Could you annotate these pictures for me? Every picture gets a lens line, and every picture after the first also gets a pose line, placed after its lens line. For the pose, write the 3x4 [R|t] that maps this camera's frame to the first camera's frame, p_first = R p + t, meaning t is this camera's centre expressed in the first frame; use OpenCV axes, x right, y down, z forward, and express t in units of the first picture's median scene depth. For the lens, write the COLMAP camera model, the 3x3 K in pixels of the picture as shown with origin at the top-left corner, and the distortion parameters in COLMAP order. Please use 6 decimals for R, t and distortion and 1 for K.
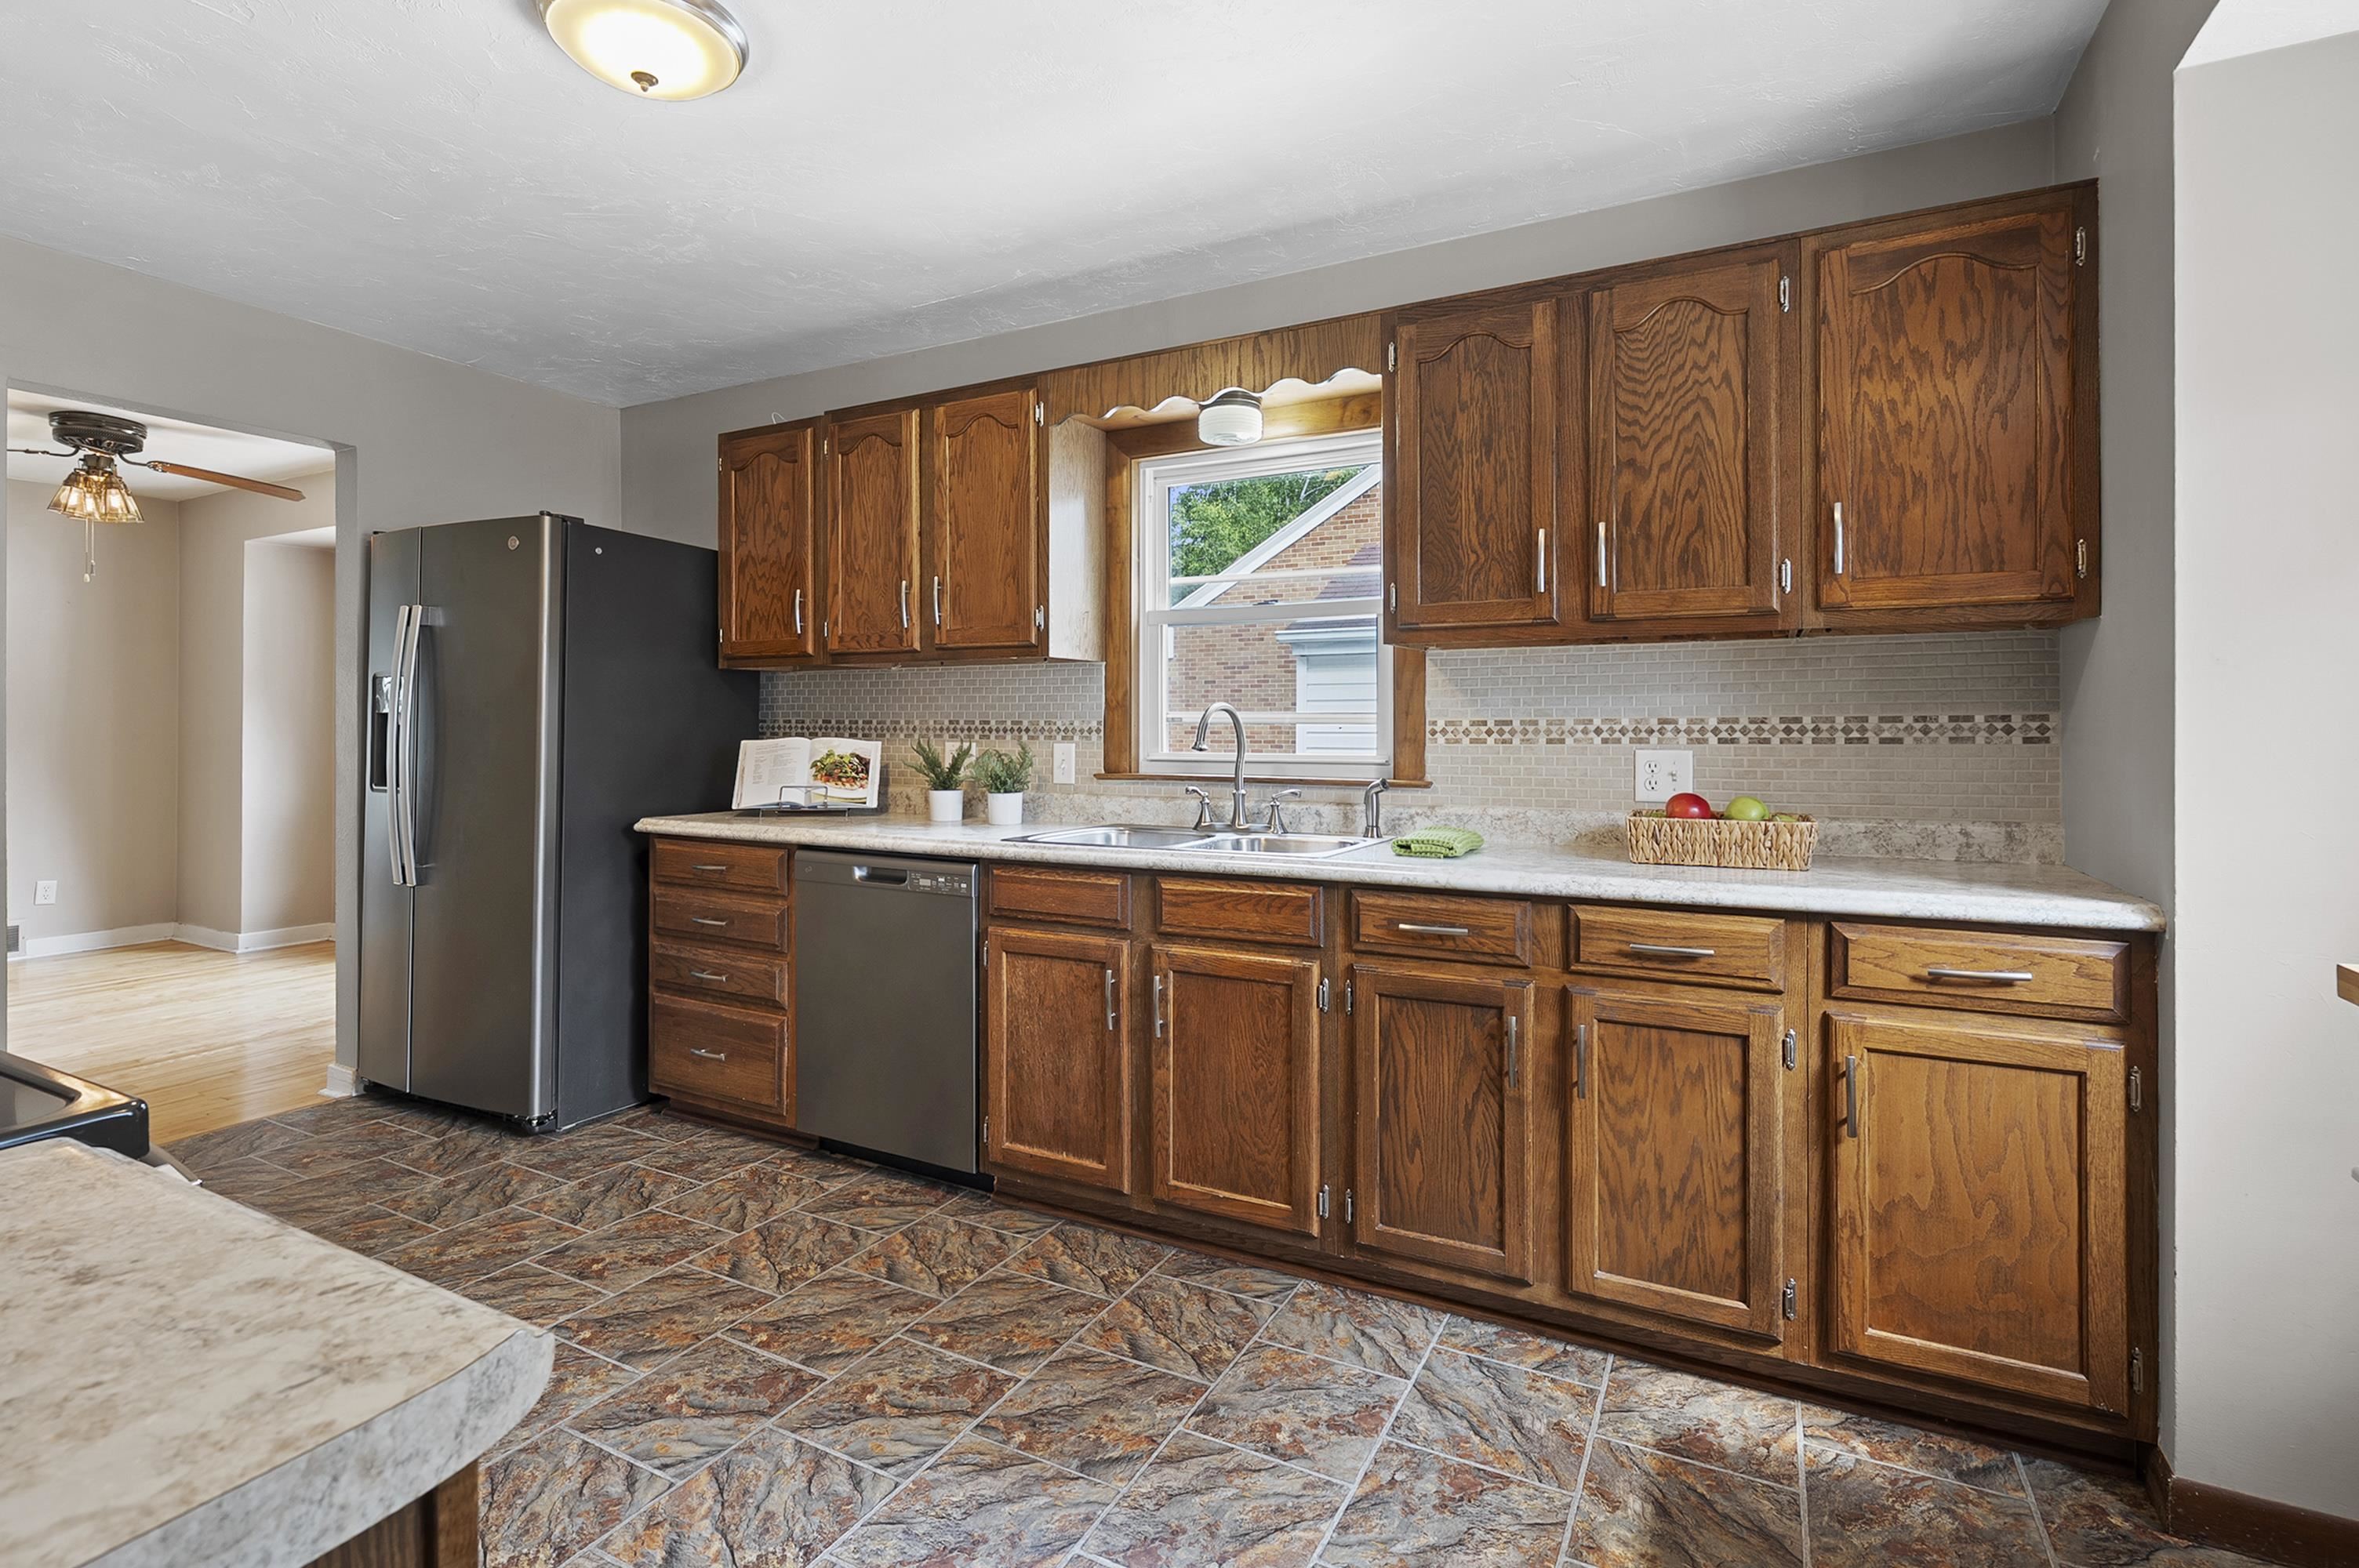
lens RADIAL K [[1094.5, 0, 1184.9], [0, 1094.5, 734.4], [0, 0, 1]] dist [-0.001339, 0.000293]
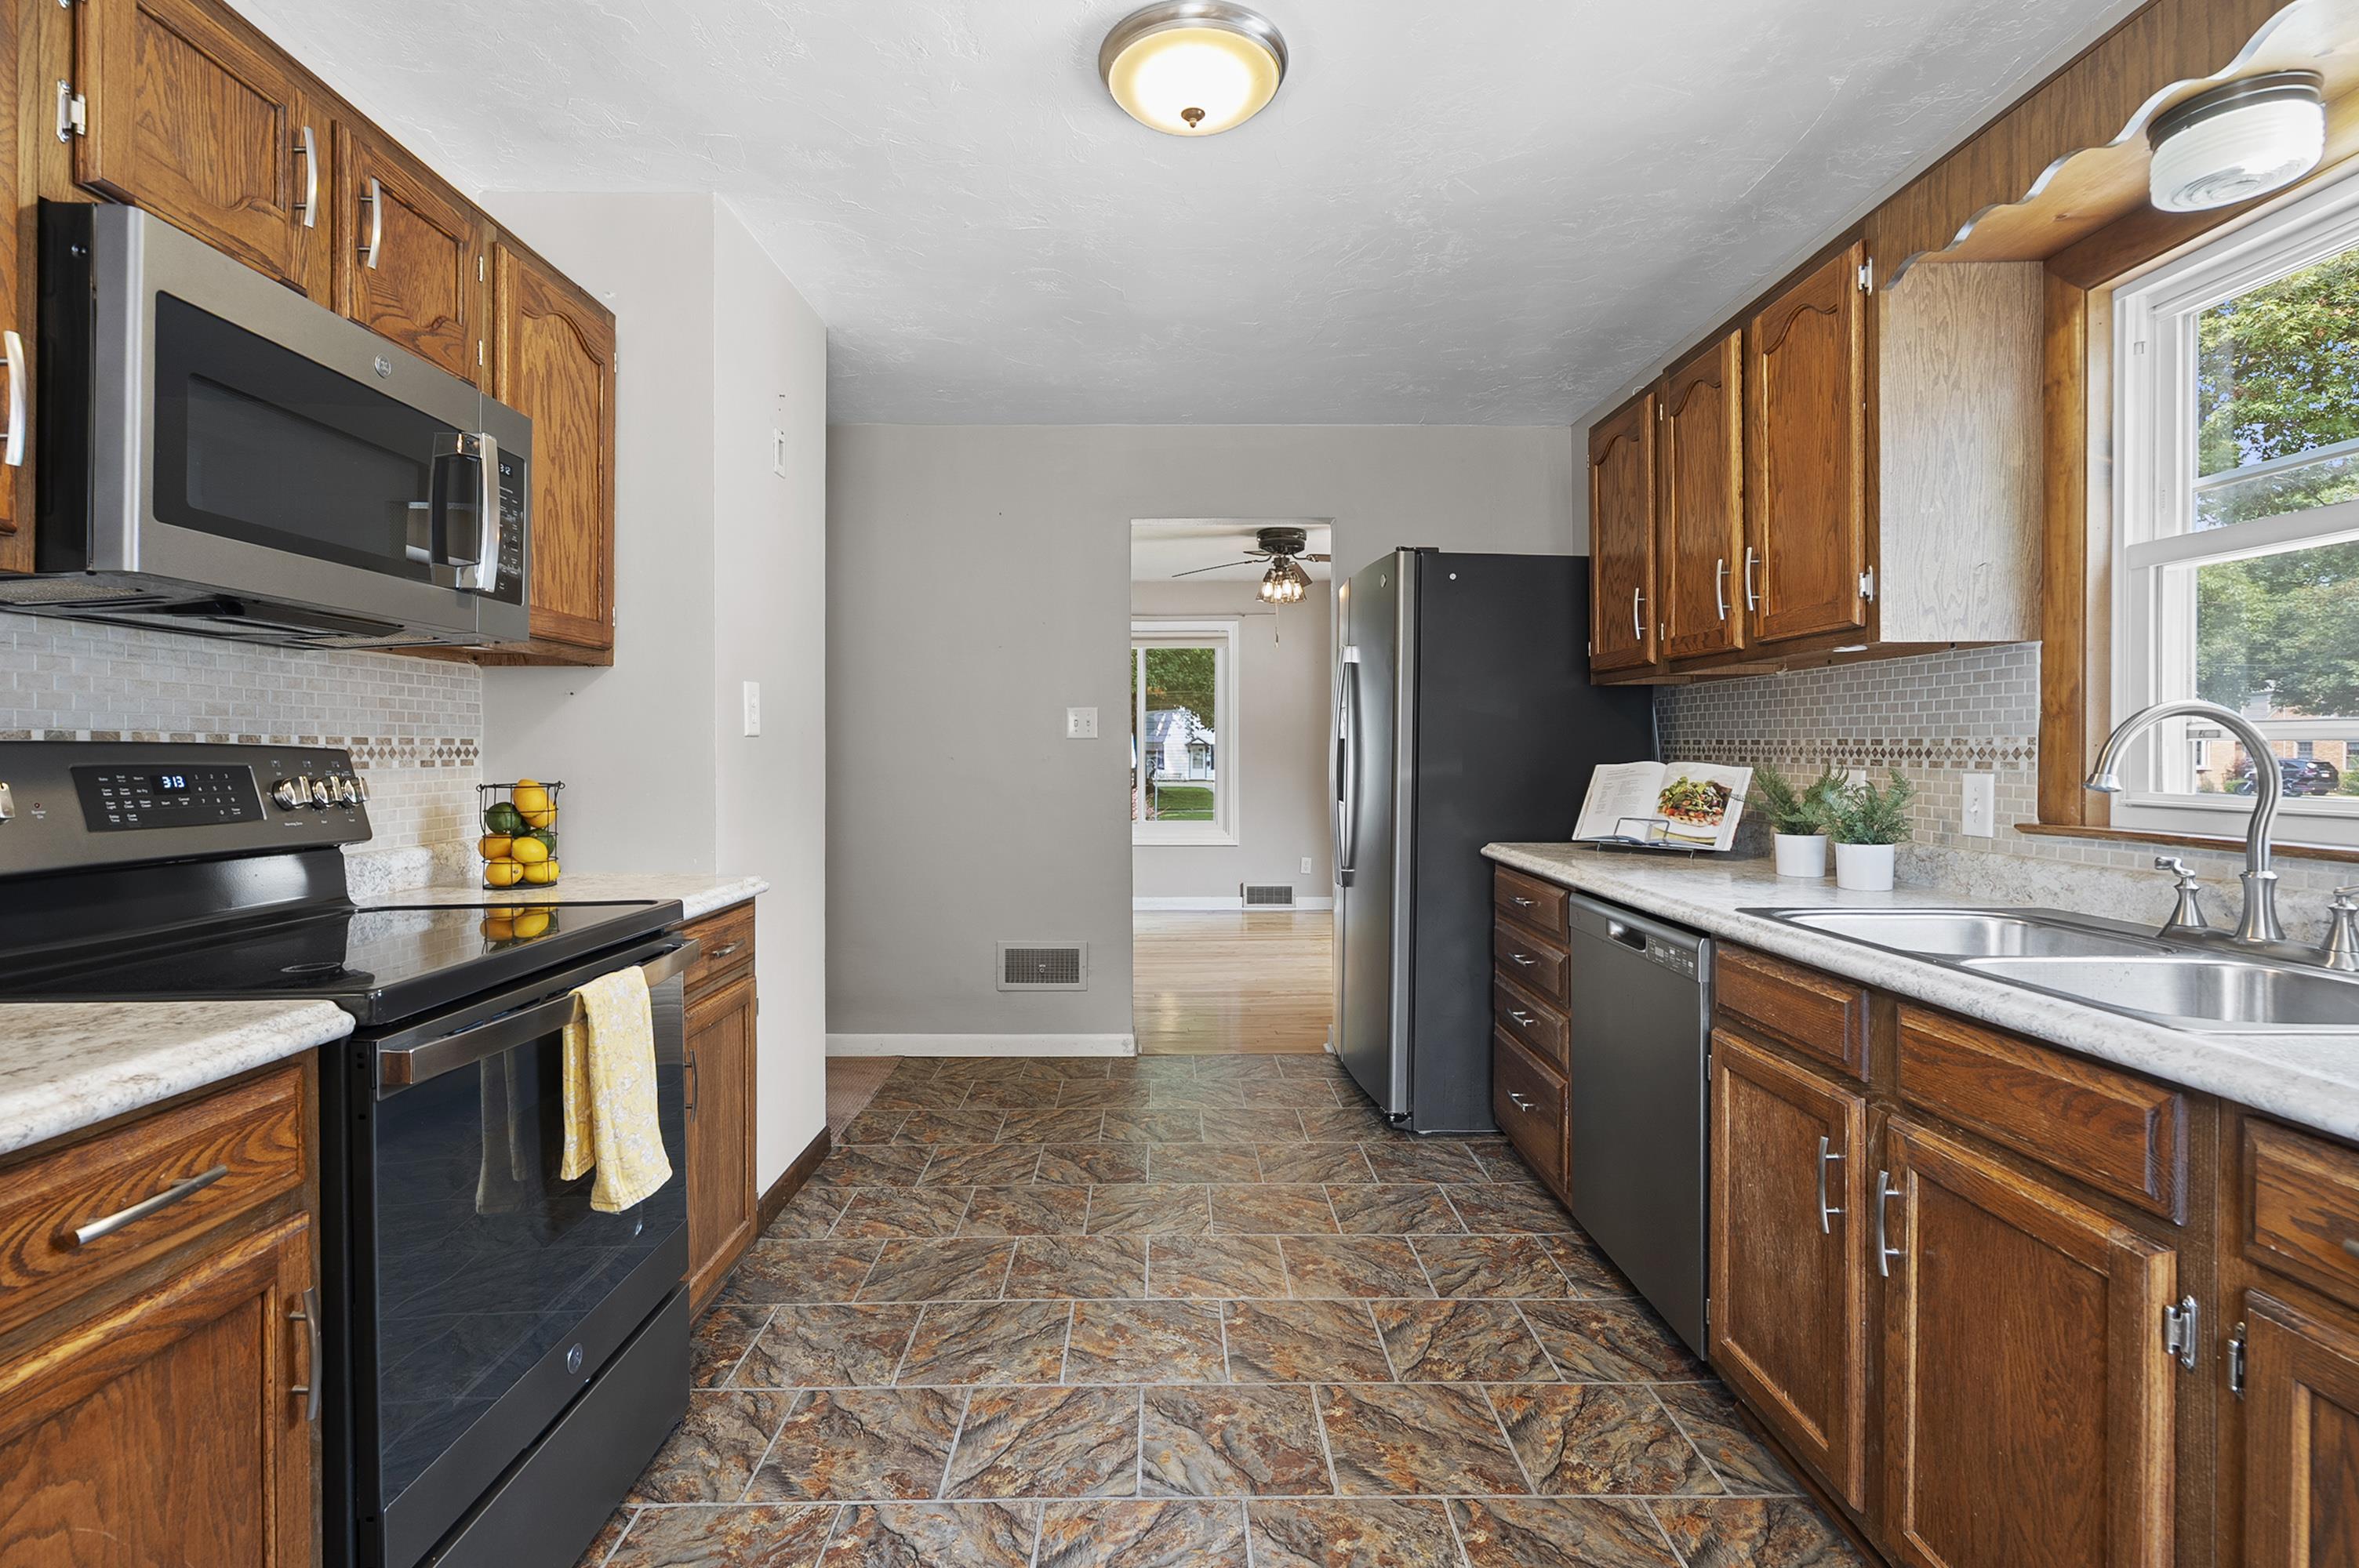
lens RADIAL K [[1085.4, 0, 1178.7], [0, 1085.4, 766.6], [0, 0, 1]] dist [-0.002281, 0.000869]
pose [[0.481504, 0.010632, -0.876379, 0.251780], [-0.002022, 0.999937, 0.011021, -0.002298], [0.876441, -0.003534, 0.481496, 0.323413]]
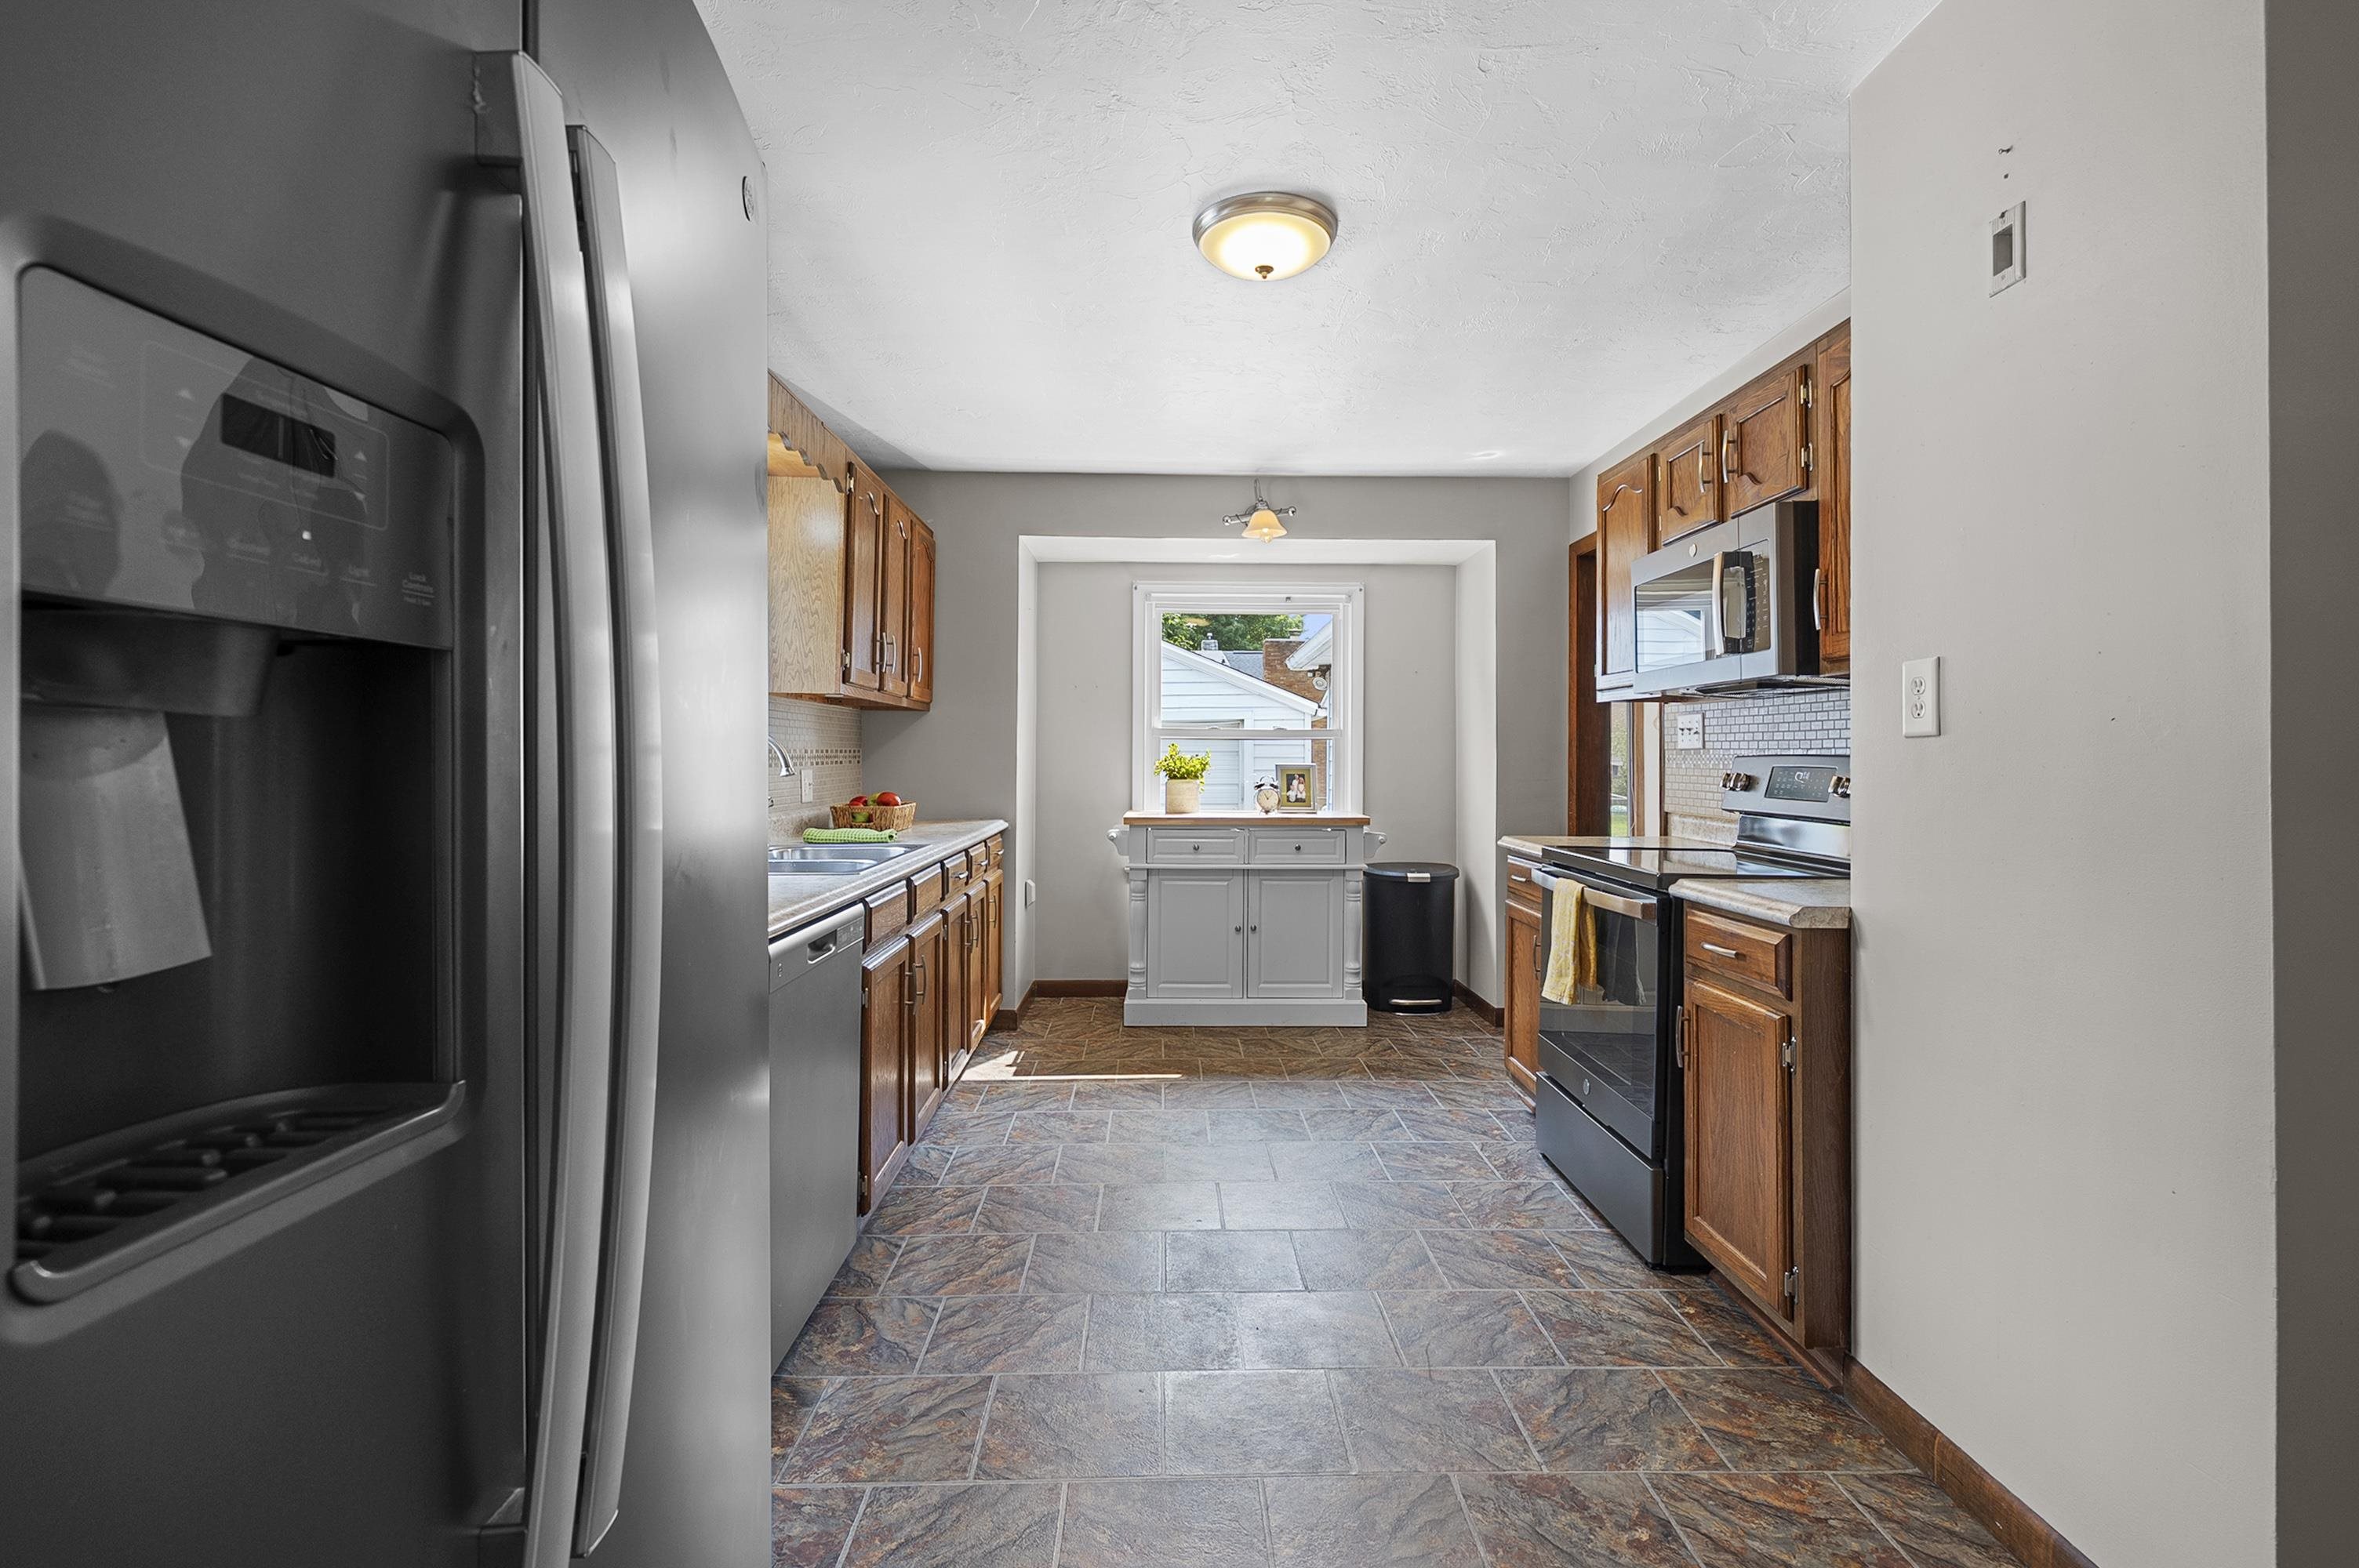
lens RADIAL K [[1085.4, 0, 1178.7], [0, 1085.4, 766.6], [0, 0, 1]] dist [-0.002281, 0.000869]
pose [[-0.481546, -0.008106, 0.876383, -1.039548], [-0.001291, 0.999963, 0.008539, -0.004302], [-0.876420, 0.002980, -0.481539, 1.118764]]
